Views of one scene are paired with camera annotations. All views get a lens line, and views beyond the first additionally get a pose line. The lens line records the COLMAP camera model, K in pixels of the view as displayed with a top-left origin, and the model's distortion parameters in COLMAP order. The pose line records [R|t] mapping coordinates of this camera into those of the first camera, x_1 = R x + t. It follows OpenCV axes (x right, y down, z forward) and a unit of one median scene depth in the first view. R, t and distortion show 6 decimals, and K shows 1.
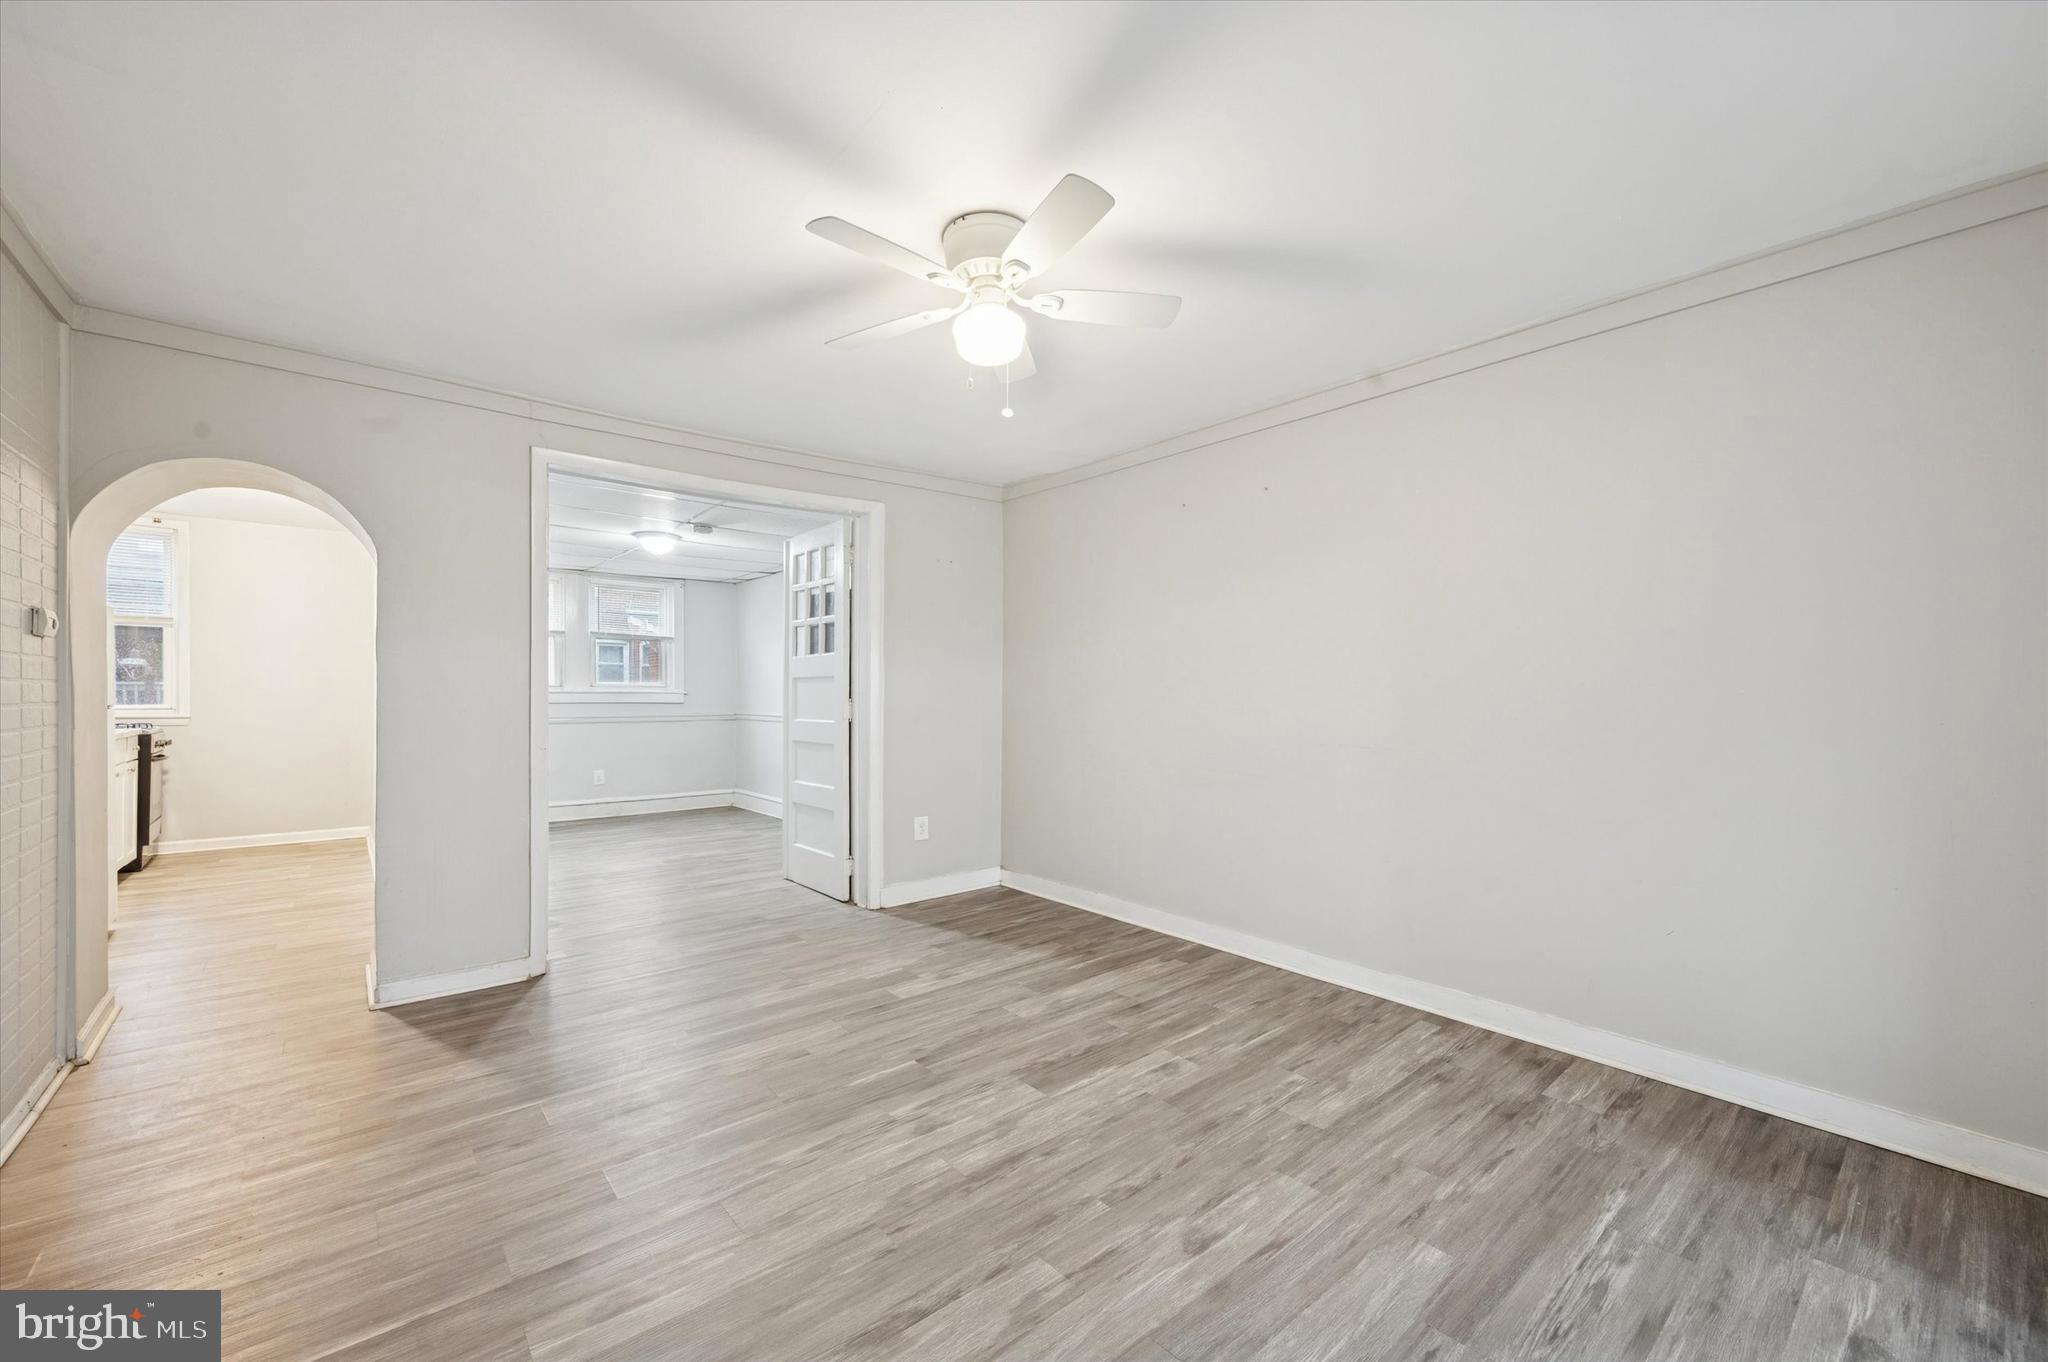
lens RADIAL K [[819.0, 0, 1016.0], [0, 819.0, 692.7], [0, 0, 1]] dist [0.004275, 0.000448]
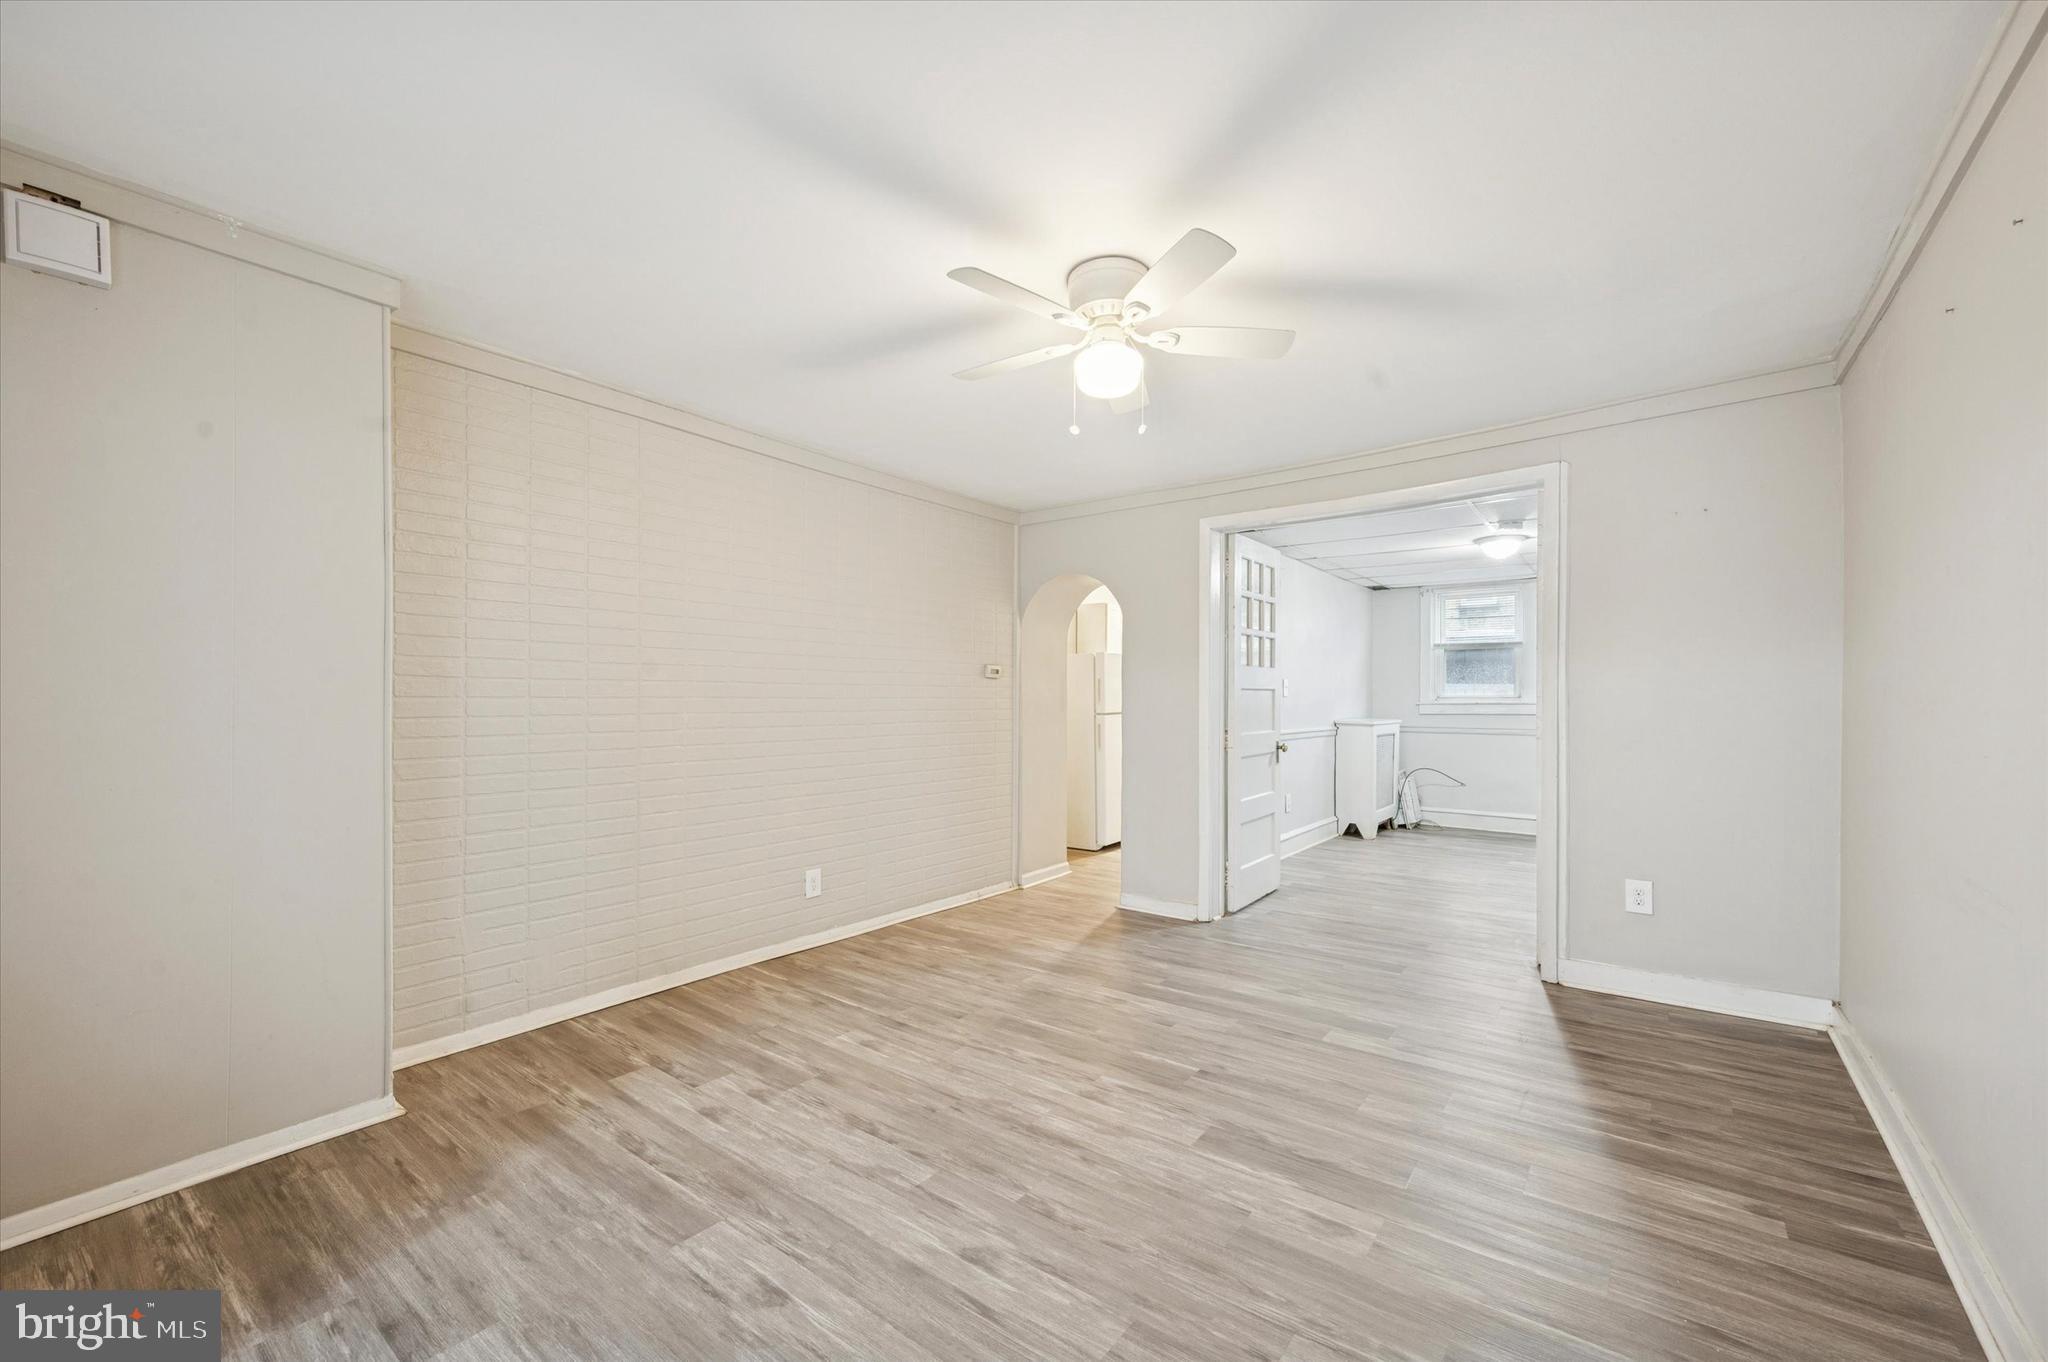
lens RADIAL K [[819.0, 0, 1016.0], [0, 819.0, 693.5], [0, 0, 1]] dist [0.004275, 0.000448]
pose [[0.212070, -0.009389, -0.977209, 0.742669], [-0.000065, 0.999954, -0.009622, -0.006671], [0.977254, 0.002104, 0.212060, 0.505309]]
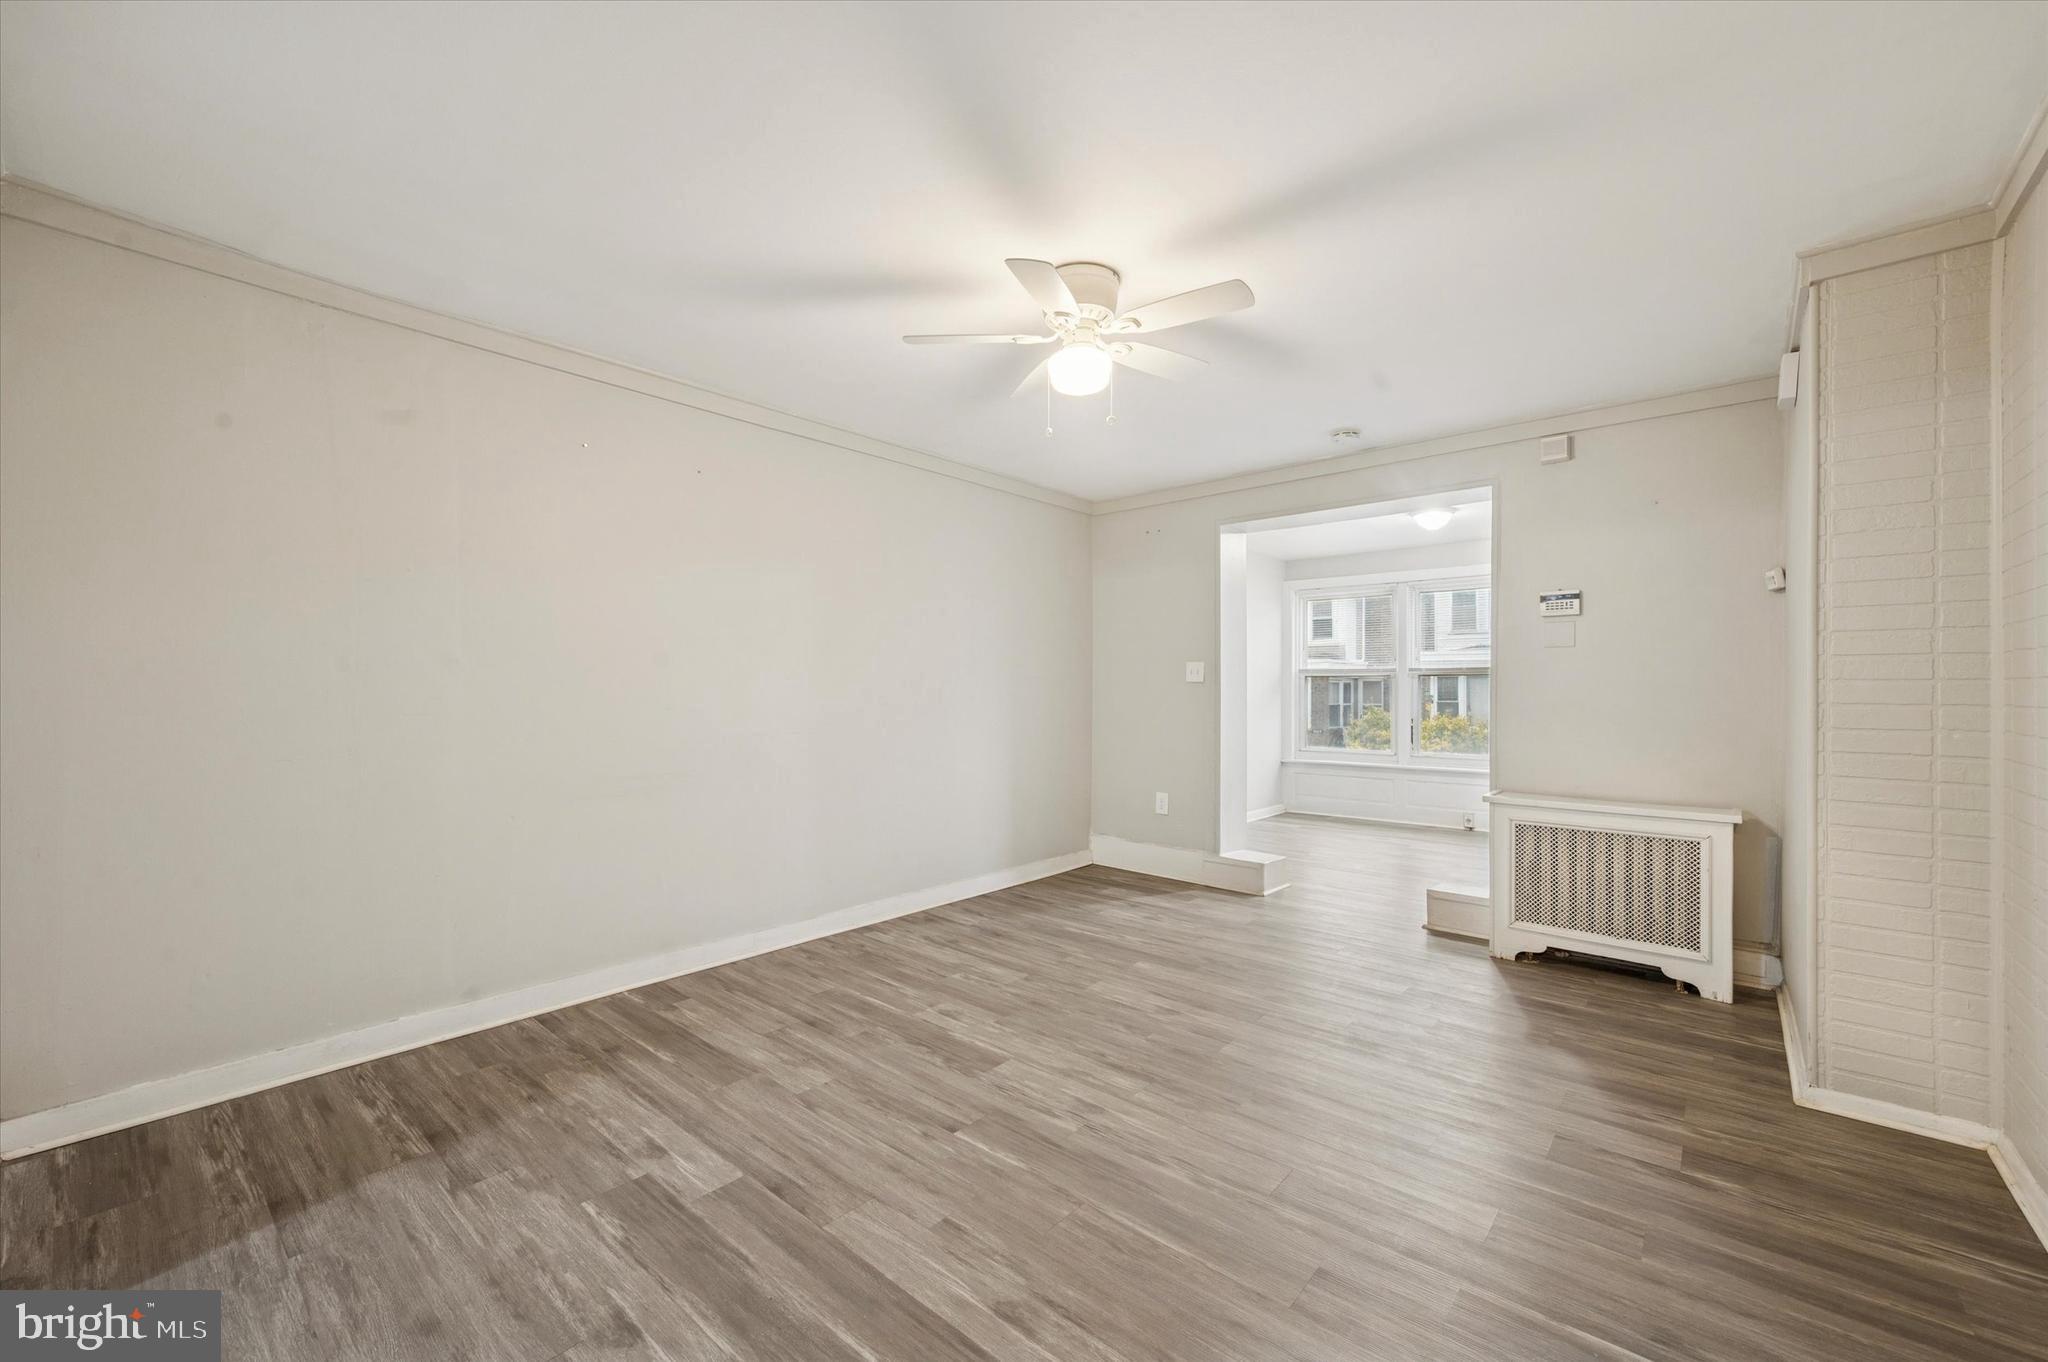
lens RADIAL K [[819.0, 0, 1021.2], [0, 819.0, 686.2], [0, 0, 1]] dist [0.004275, 0.000448]
pose [[-0.163113, 0.000562, 0.986607, -0.856451], [-0.001124, 0.999999, -0.000755, -0.002050], [-0.986607, -0.001232, -0.163112, 0.961767]]
